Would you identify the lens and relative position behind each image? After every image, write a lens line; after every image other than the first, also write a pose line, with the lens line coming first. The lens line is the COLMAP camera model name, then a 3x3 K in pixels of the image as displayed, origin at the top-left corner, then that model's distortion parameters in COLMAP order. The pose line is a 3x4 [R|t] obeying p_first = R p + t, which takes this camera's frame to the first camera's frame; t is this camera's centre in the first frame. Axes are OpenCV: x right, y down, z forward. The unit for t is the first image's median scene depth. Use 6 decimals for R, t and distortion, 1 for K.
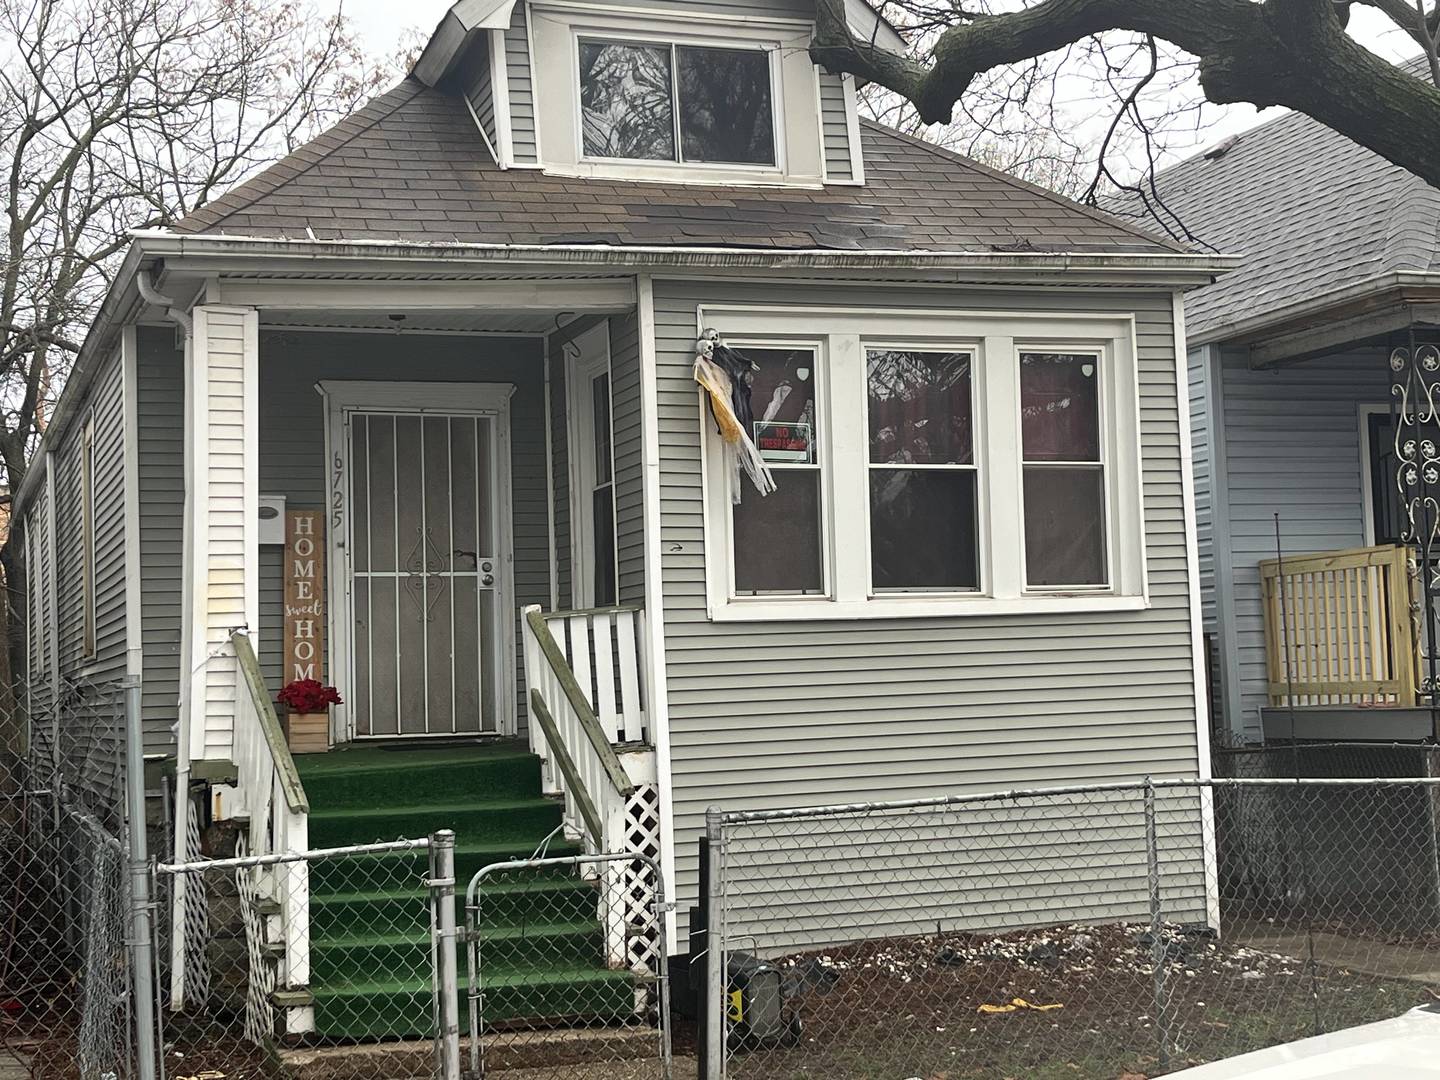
lens RADIAL K [[2181.8, 0, 718.0], [0, 2181.8, 544.3], [0, 0, 1]] dist [0.088529, 0.000000]
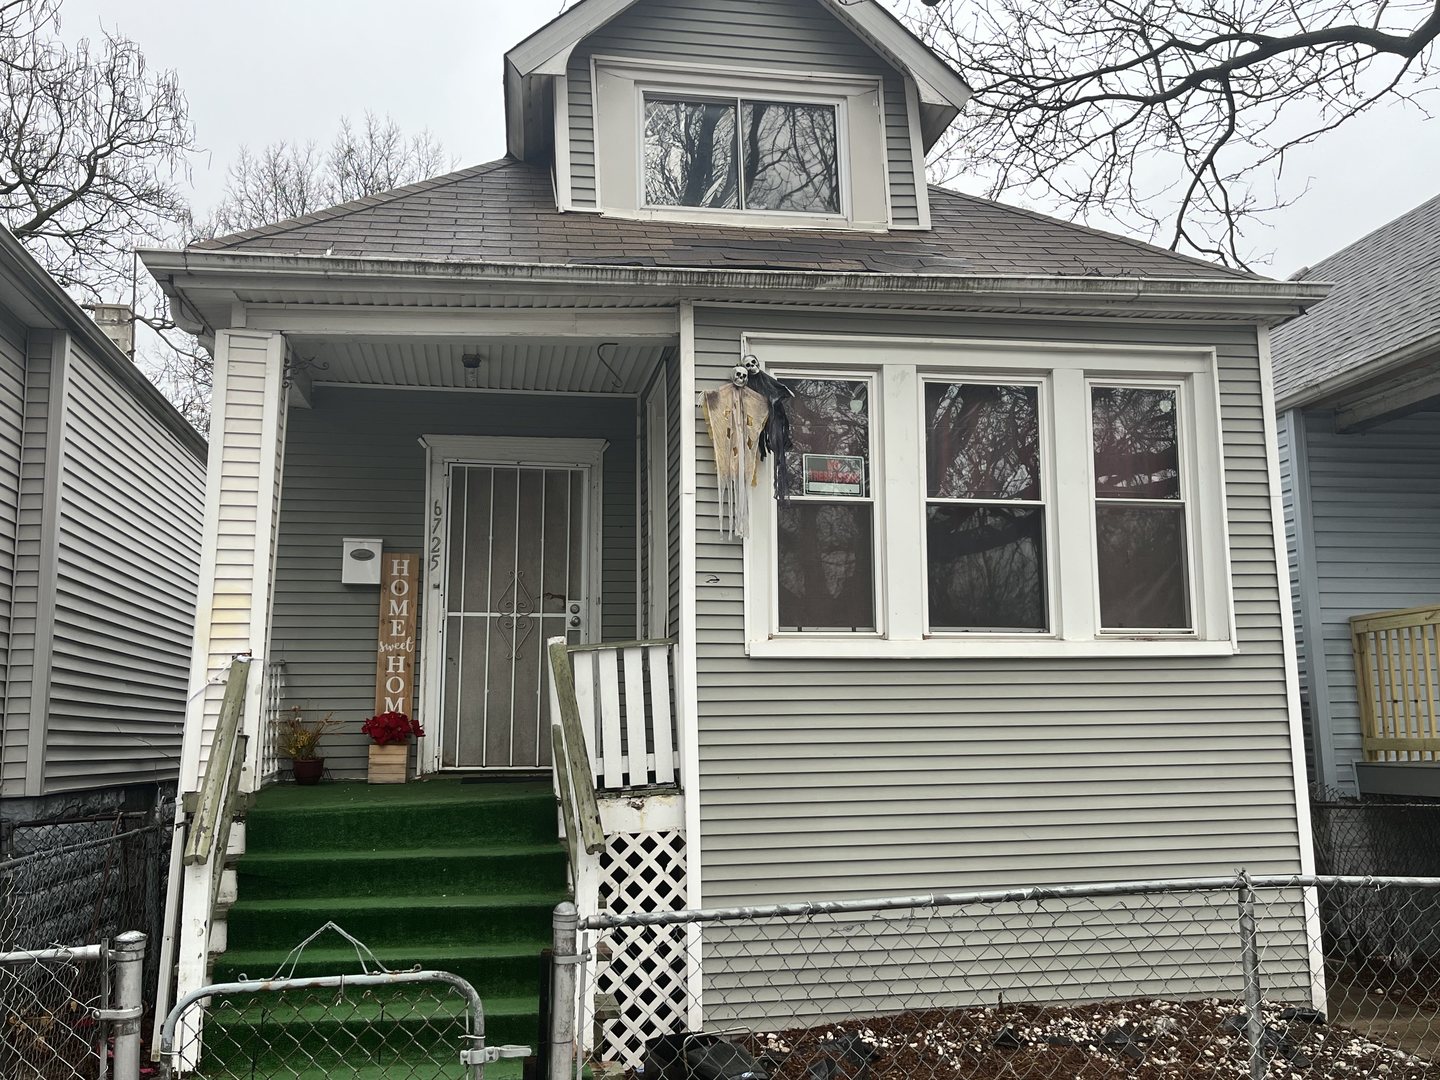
lens RADIAL K [[1293.2, 0, 714.4], [0, 1293.2, 549.7], [0, 0, 1]] dist [0.029987, -0.018122]
pose [[0.983007, -0.002540, -0.183551, 0.082314], [-0.010650, 0.997431, -0.070841, 0.027476], [0.183259, 0.071592, 0.980454, 0.428361]]
